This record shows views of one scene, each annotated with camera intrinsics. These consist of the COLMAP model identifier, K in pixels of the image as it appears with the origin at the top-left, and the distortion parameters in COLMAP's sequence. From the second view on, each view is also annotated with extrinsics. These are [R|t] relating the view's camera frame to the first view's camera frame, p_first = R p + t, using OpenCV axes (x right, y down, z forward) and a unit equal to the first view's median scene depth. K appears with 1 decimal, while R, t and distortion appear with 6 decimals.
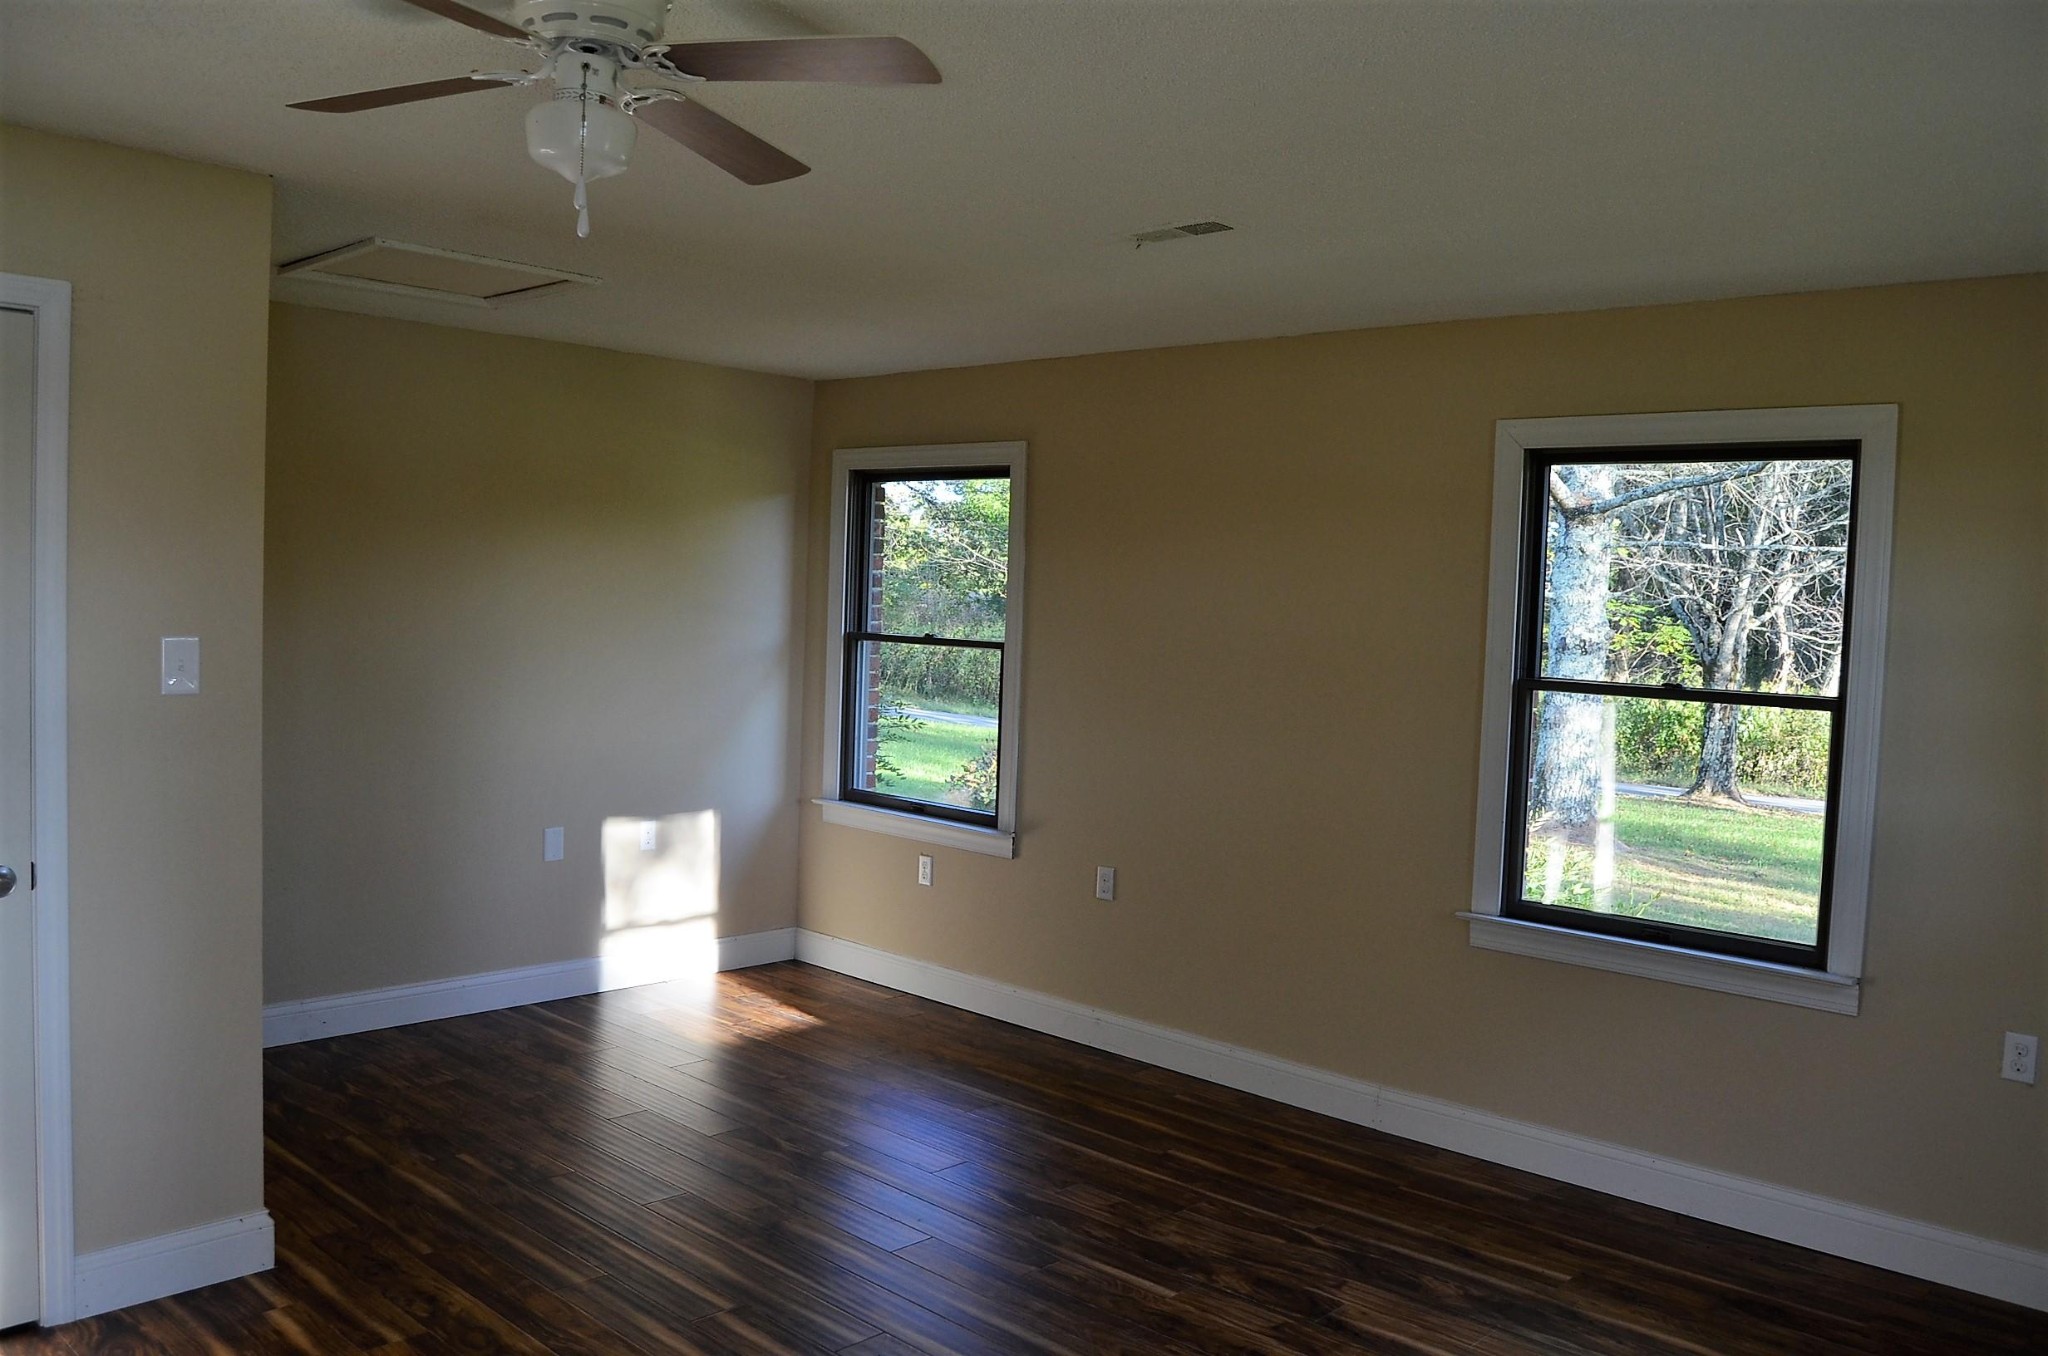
lens RADIAL K [[1605.9, 0, 1028.7], [0, 1605.9, 682.1], [0, 0, 1]] dist [-0.085963, 0.029329]
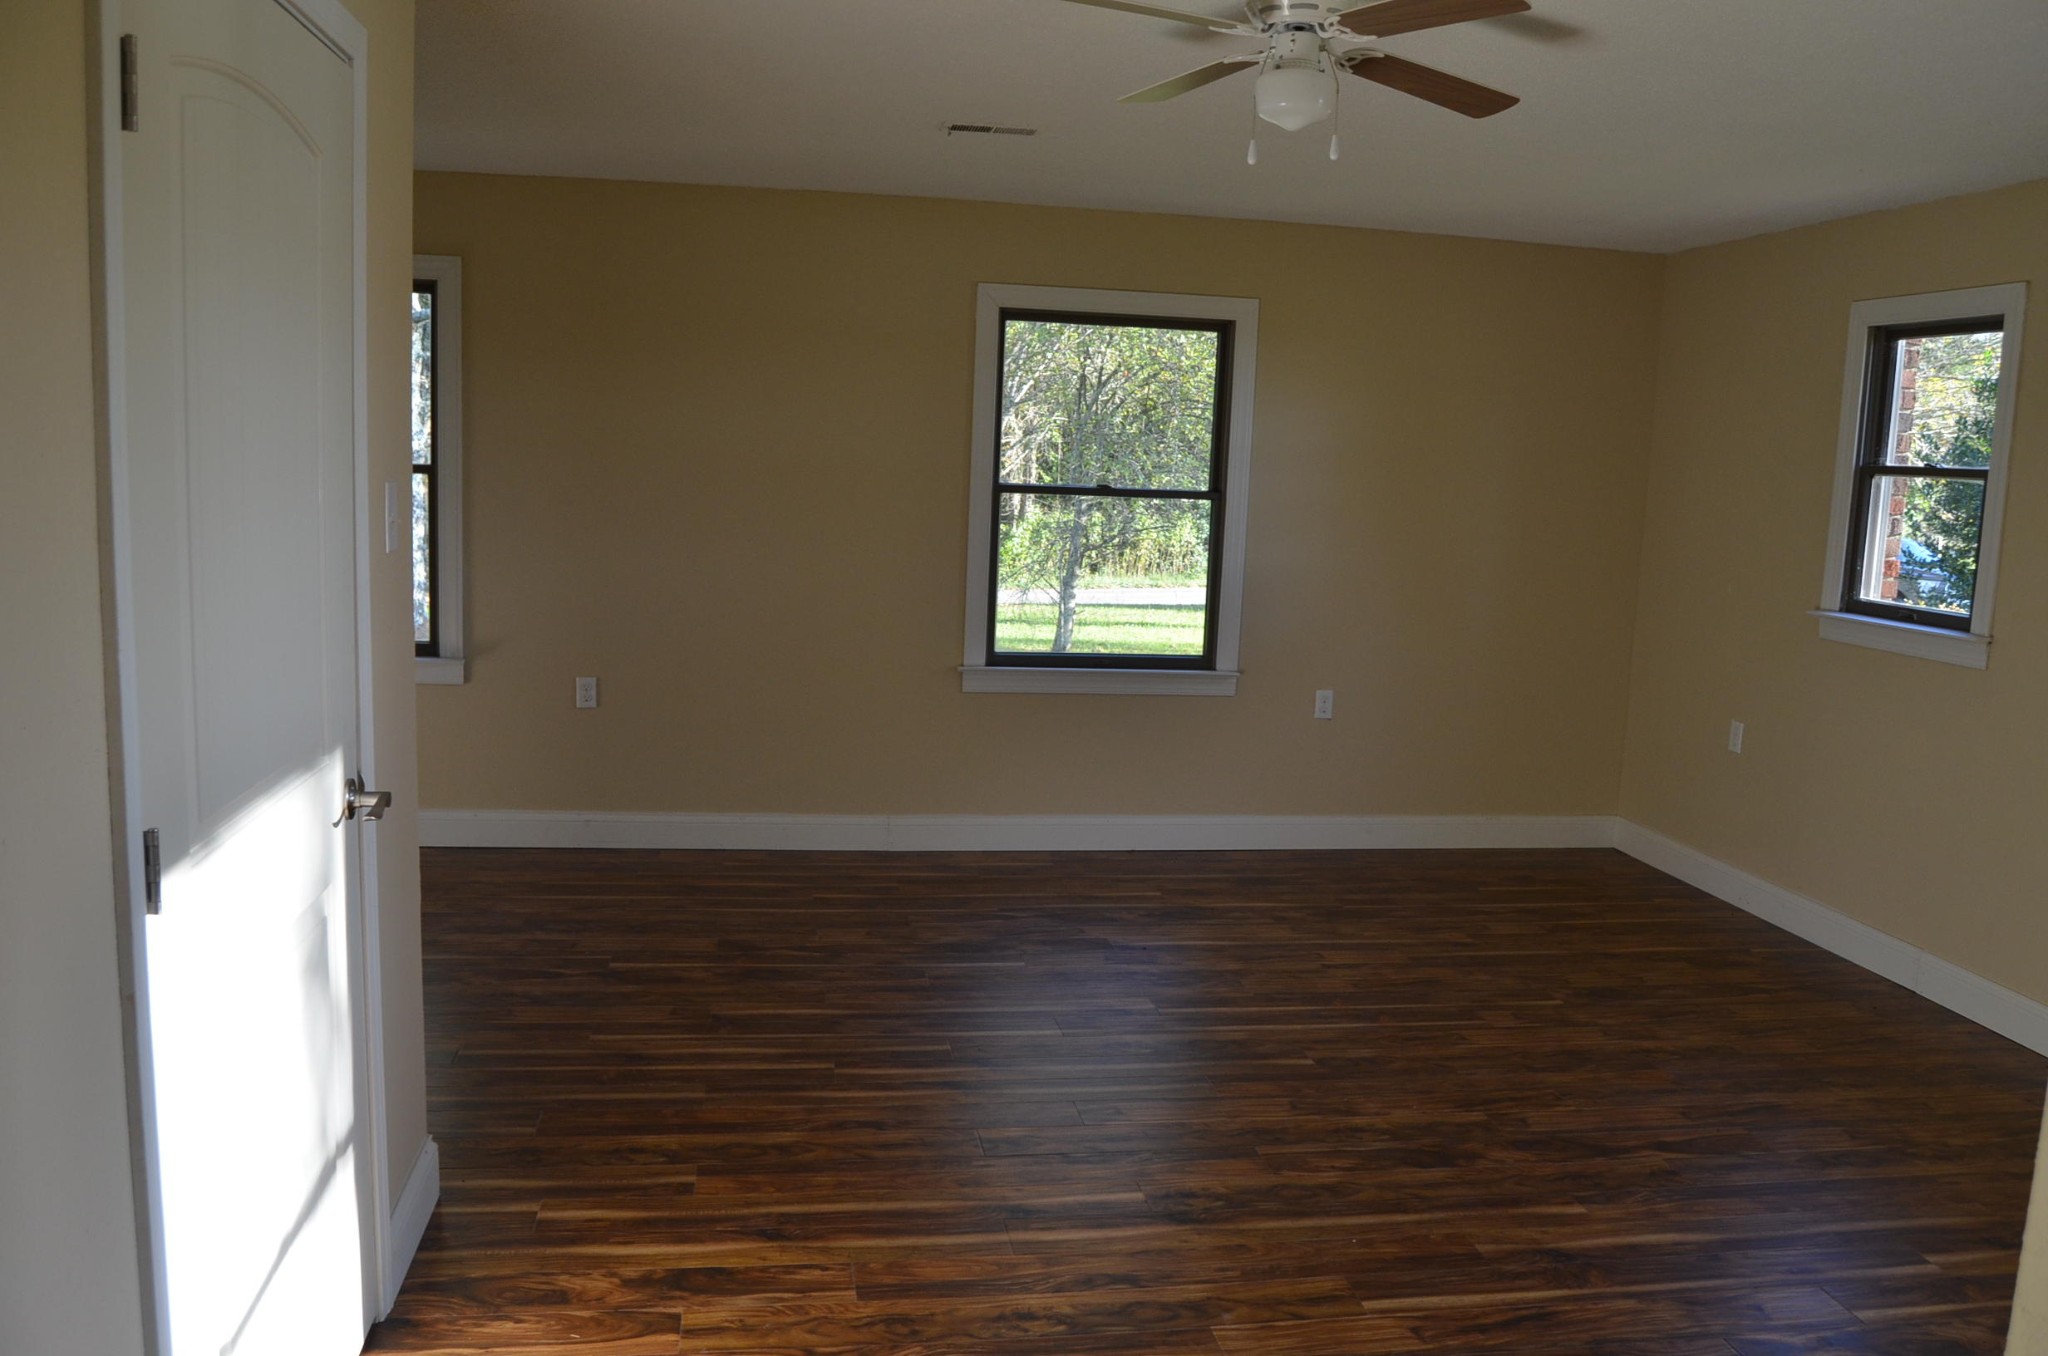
lens RADIAL K [[1605.9, 0, 1028.7], [0, 1605.9, 682.1], [0, 0, 1]] dist [-0.085963, 0.029329]
pose [[0.616485, -0.125214, 0.777346, -0.829481], [0.026736, 0.990034, 0.138270, -0.026304], [-0.786912, -0.064458, 0.613689, 0.179809]]
